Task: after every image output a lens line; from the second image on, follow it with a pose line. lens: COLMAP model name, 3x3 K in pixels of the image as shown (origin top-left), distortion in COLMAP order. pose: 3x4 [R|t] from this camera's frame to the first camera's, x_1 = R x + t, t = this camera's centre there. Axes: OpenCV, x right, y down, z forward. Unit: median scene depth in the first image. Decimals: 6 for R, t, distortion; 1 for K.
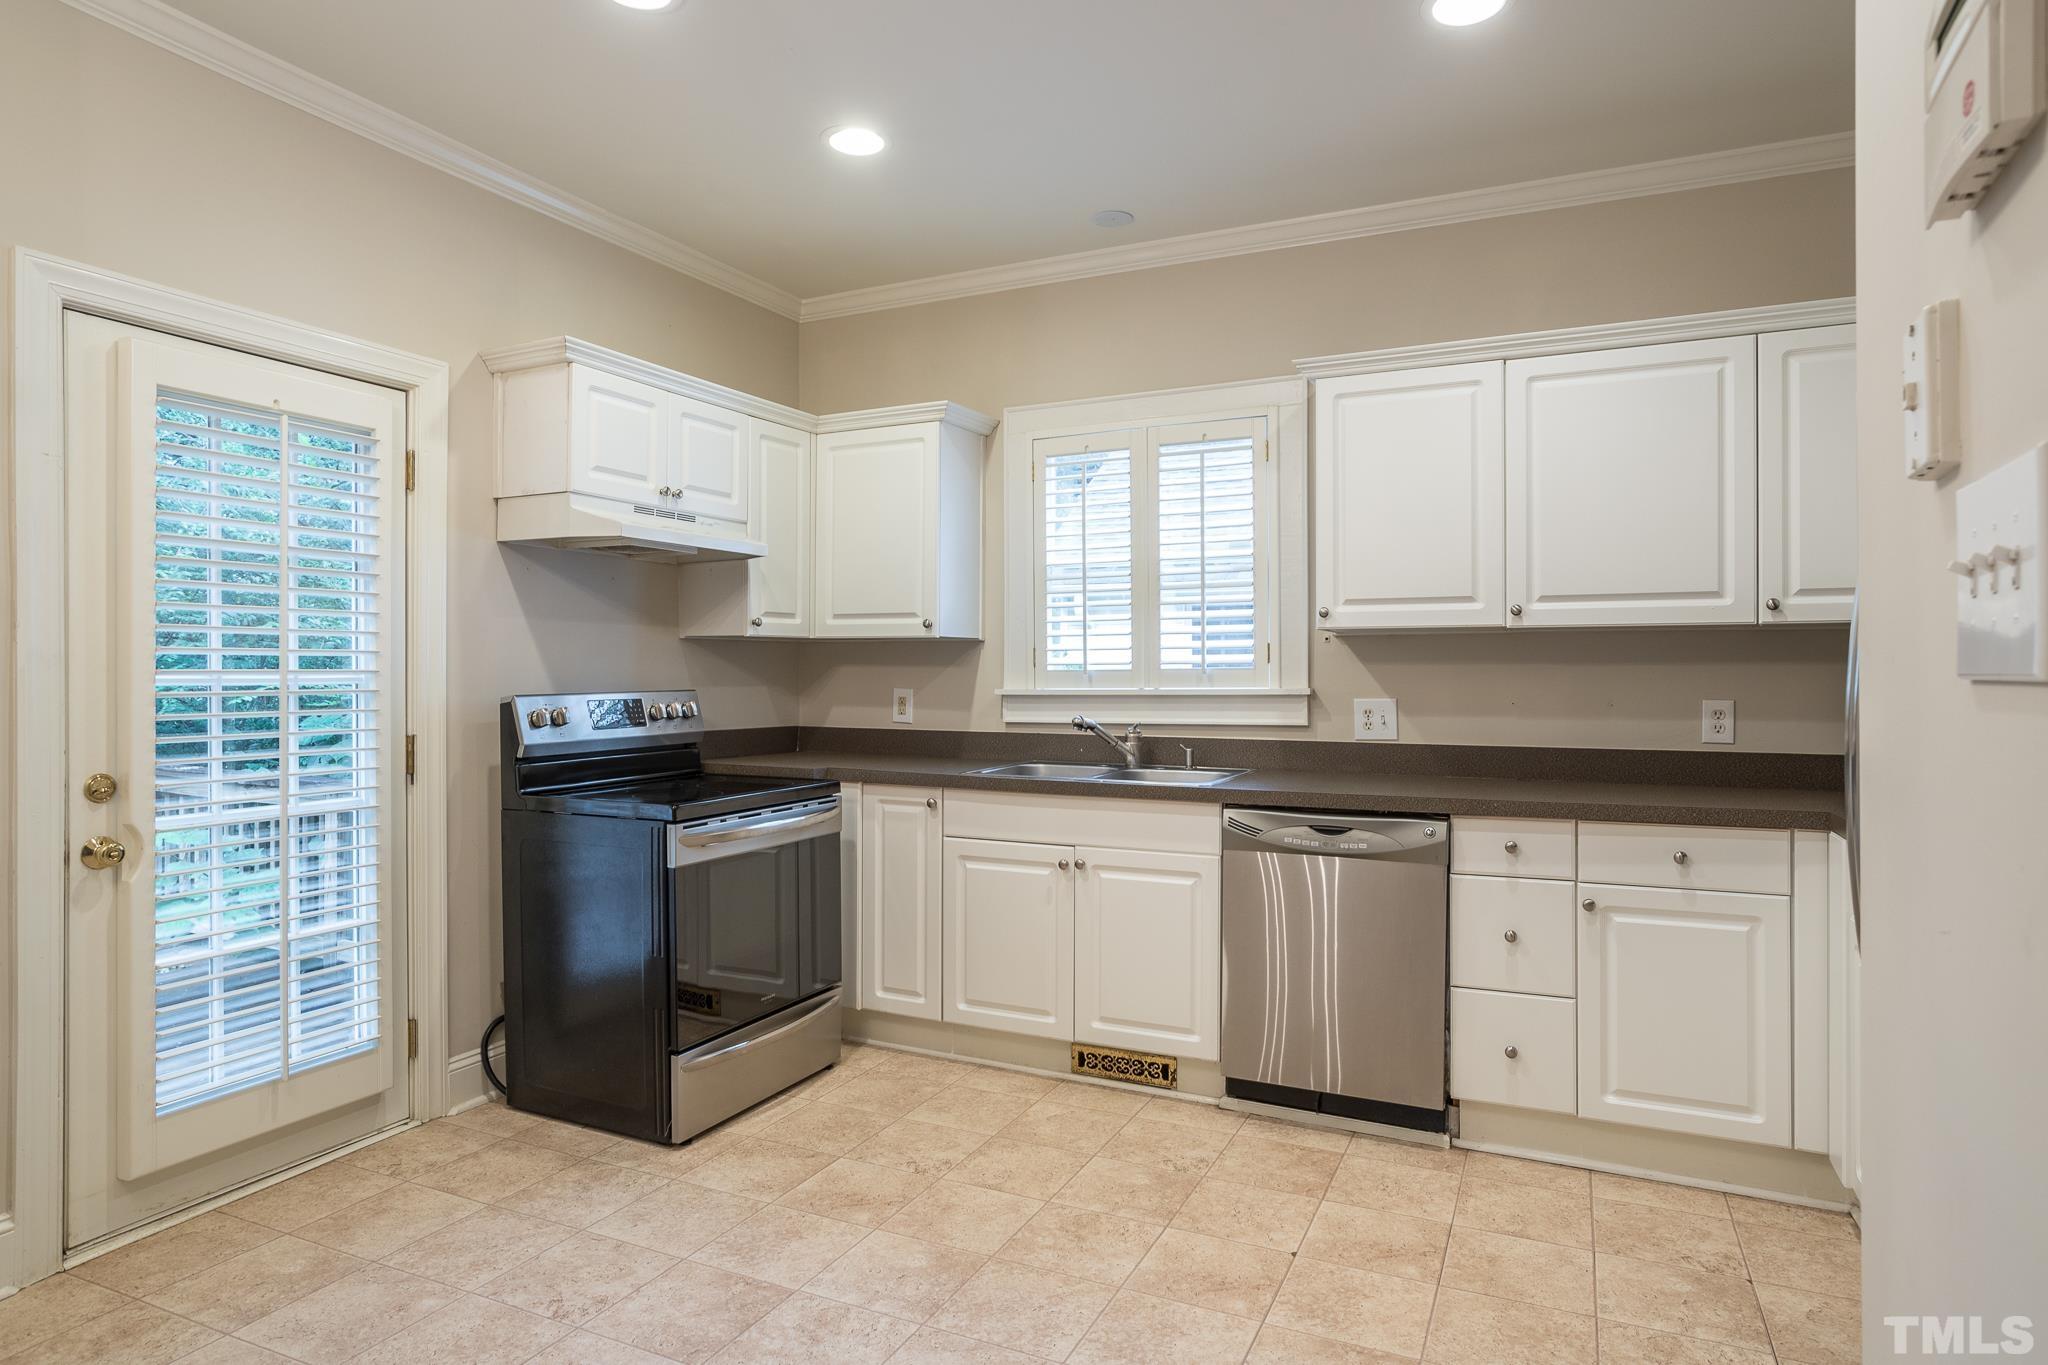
lens RADIAL K [[1154.6, 0, 991.3], [0, 1154.6, 675.2], [0, 0, 1]] dist [-0.033784, 0.016810]
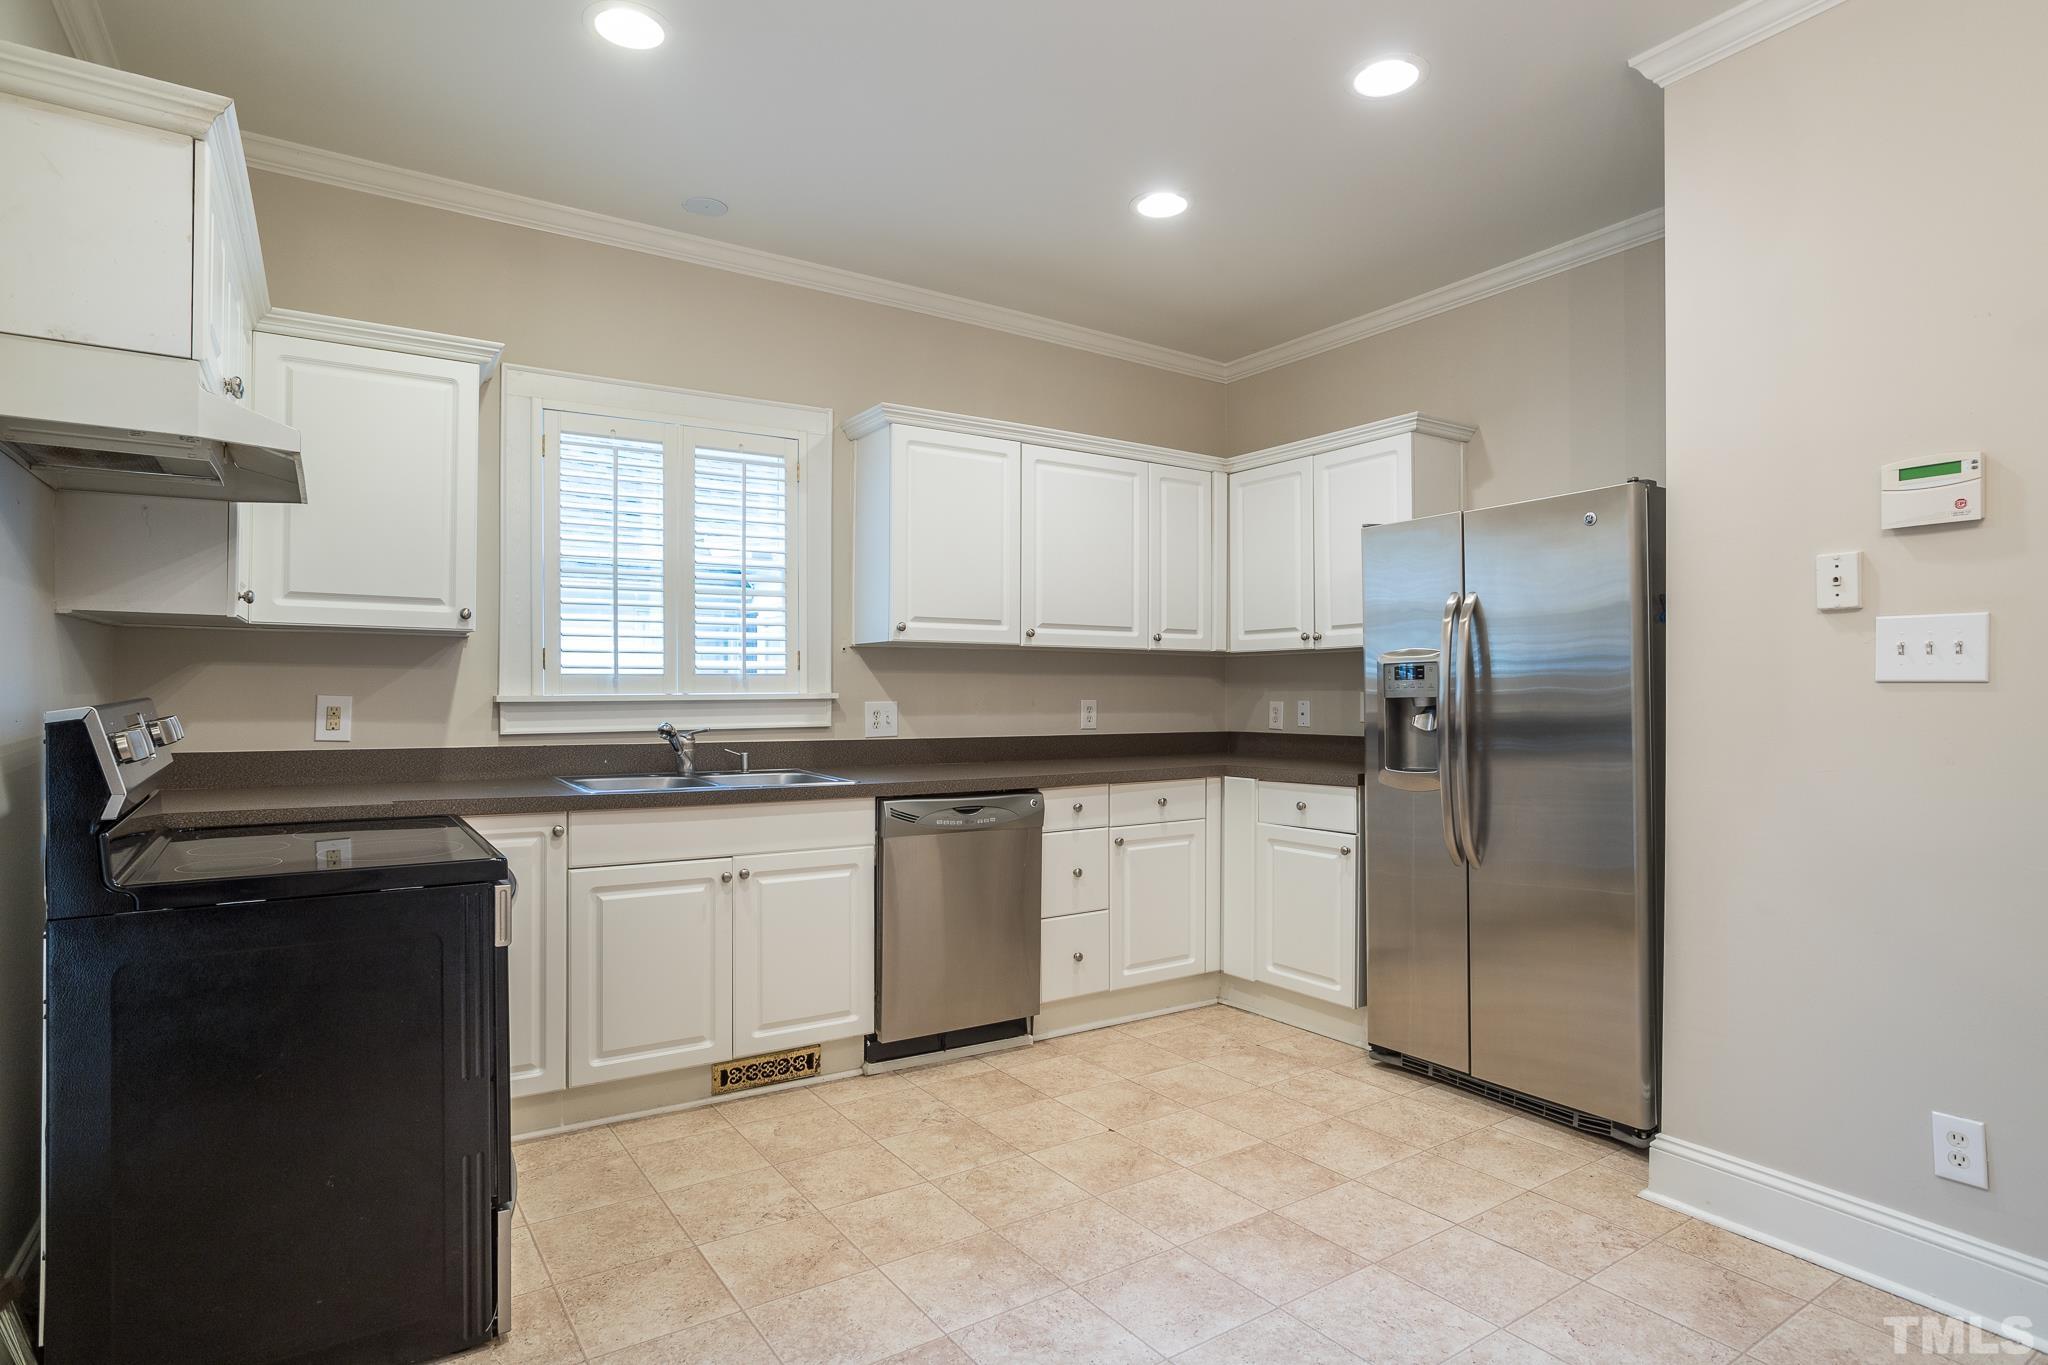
lens RADIAL K [[1111.1, 0, 1010.1], [0, 1111.1, 692.1], [0, 0, 1]] dist [-0.044262, 0.027922]
pose [[0.502020, -0.002206, 0.864853, -0.641015], [-0.004047, 0.999980, 0.004899, 0.005391], [-0.864847, -0.005959, 0.502001, 0.353472]]
